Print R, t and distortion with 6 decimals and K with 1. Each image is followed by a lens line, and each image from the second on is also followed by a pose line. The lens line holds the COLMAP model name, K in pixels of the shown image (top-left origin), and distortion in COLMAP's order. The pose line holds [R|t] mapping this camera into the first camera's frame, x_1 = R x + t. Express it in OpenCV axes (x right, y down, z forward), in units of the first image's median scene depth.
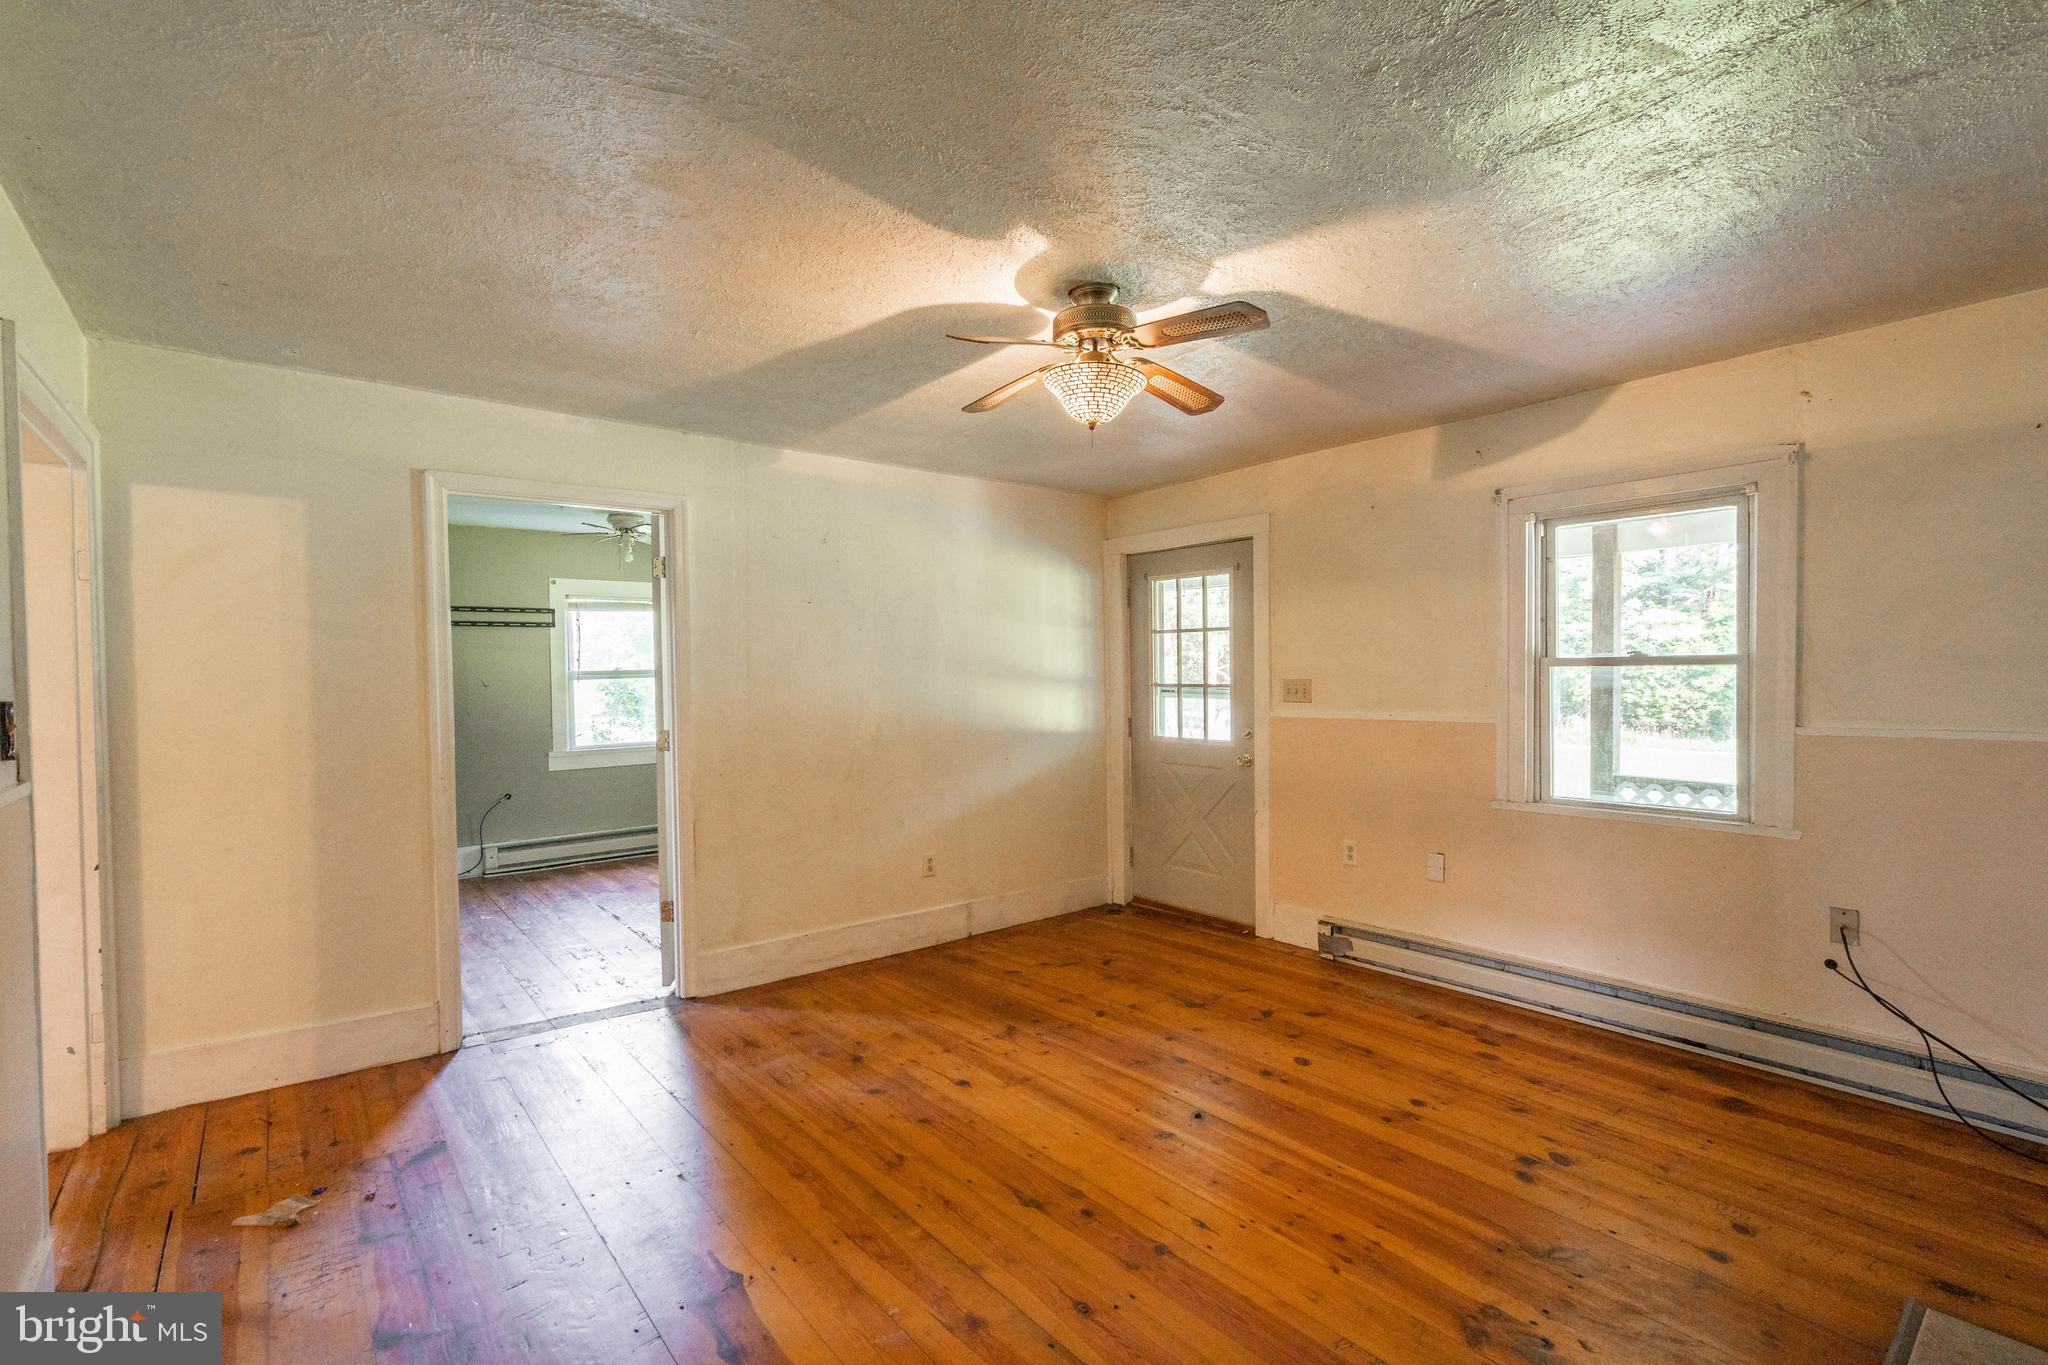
lens RADIAL K [[930.1, 0, 1024.0], [0, 930.1, 682.5], [0, 0, 1]] dist [-0.002794, -0.000380]
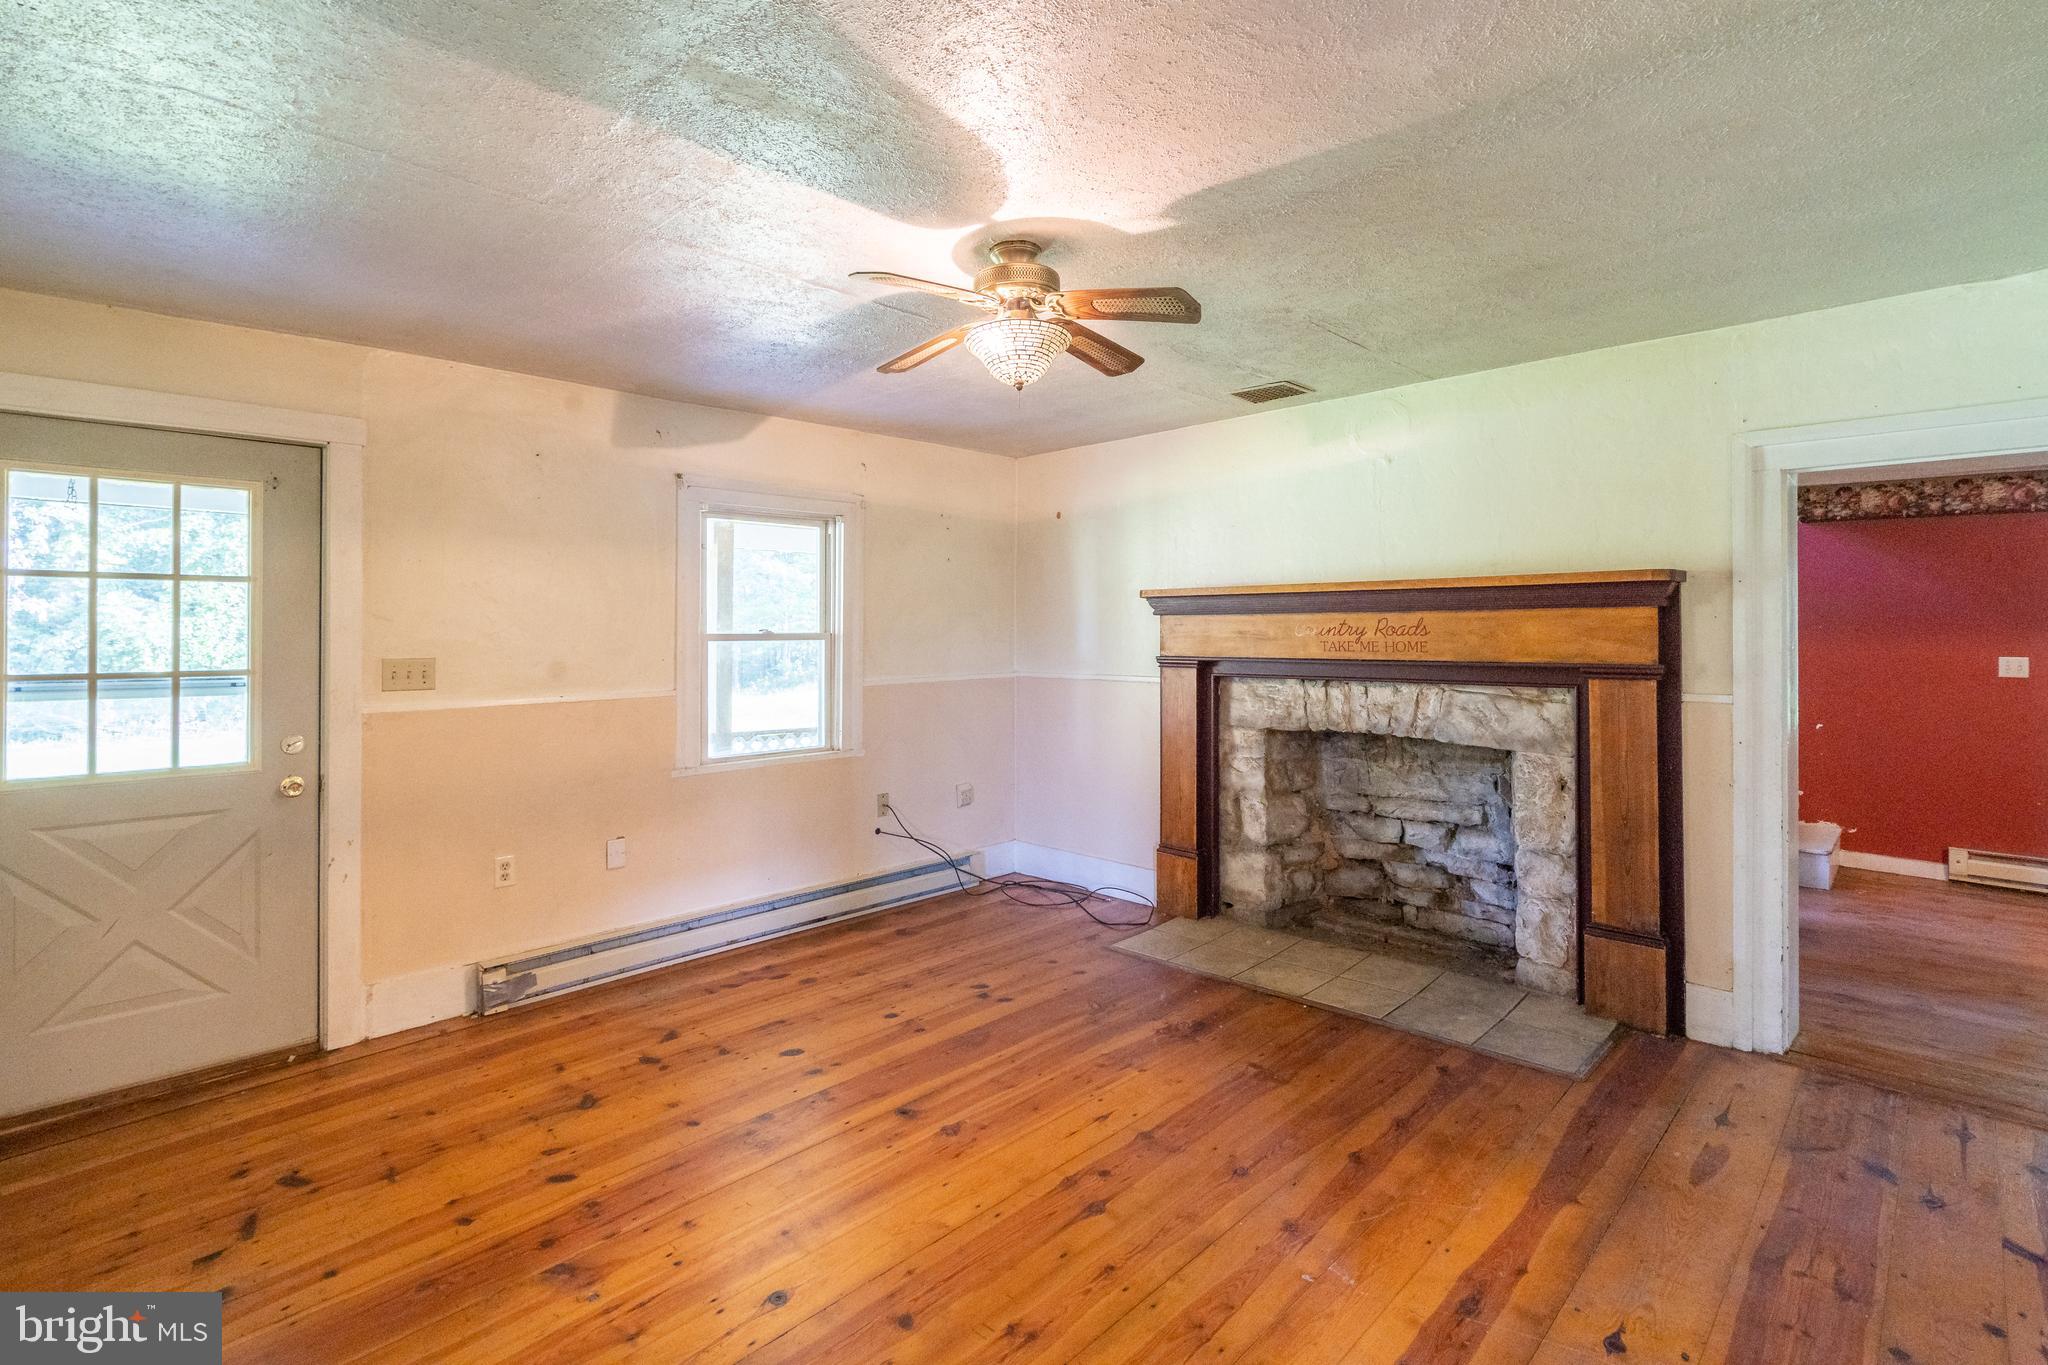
lens RADIAL K [[945.0, 0, 1013.9], [0, 945.0, 626.1], [0, 0, 1]] dist [-0.001708, -0.000203]
pose [[-0.101127, 0.021293, 0.994646, -0.604653], [0.021092, 0.999592, -0.019254, -0.005789], [-0.994650, 0.019032, -0.101535, 0.748810]]
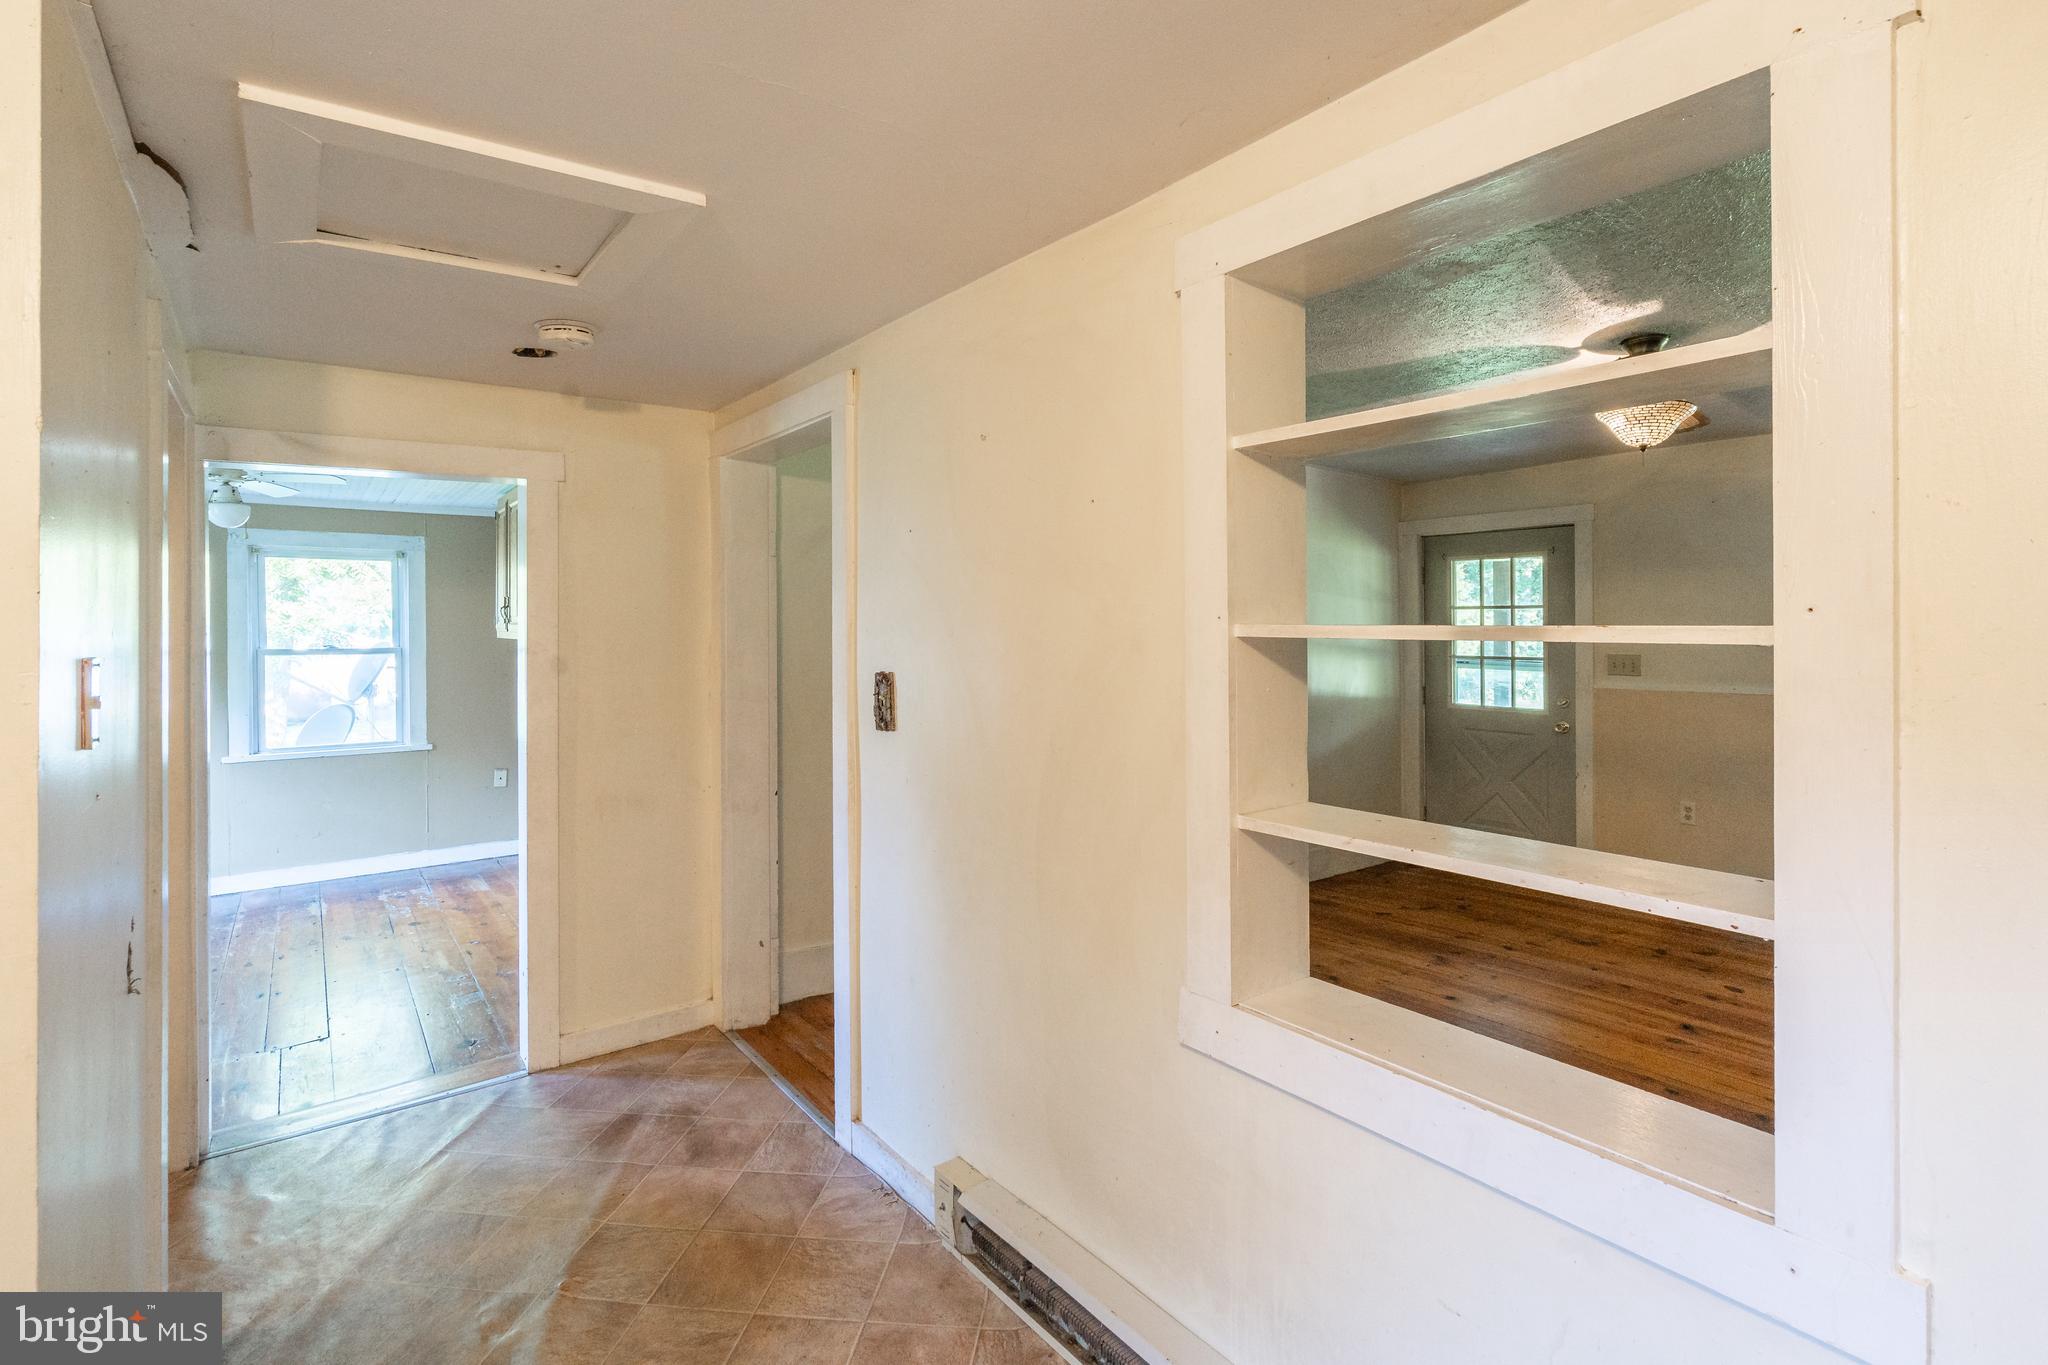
lens RADIAL K [[945.0, 0, 1013.9], [0, 945.0, 626.1], [0, 0, 1]] dist [-0.001708, -0.000203]
pose [[0.999209, 0.017332, -0.035793, -0.483469], [-0.018045, 0.999643, -0.019705, -0.002551], [0.035439, 0.020335, 0.999165, -0.178612]]
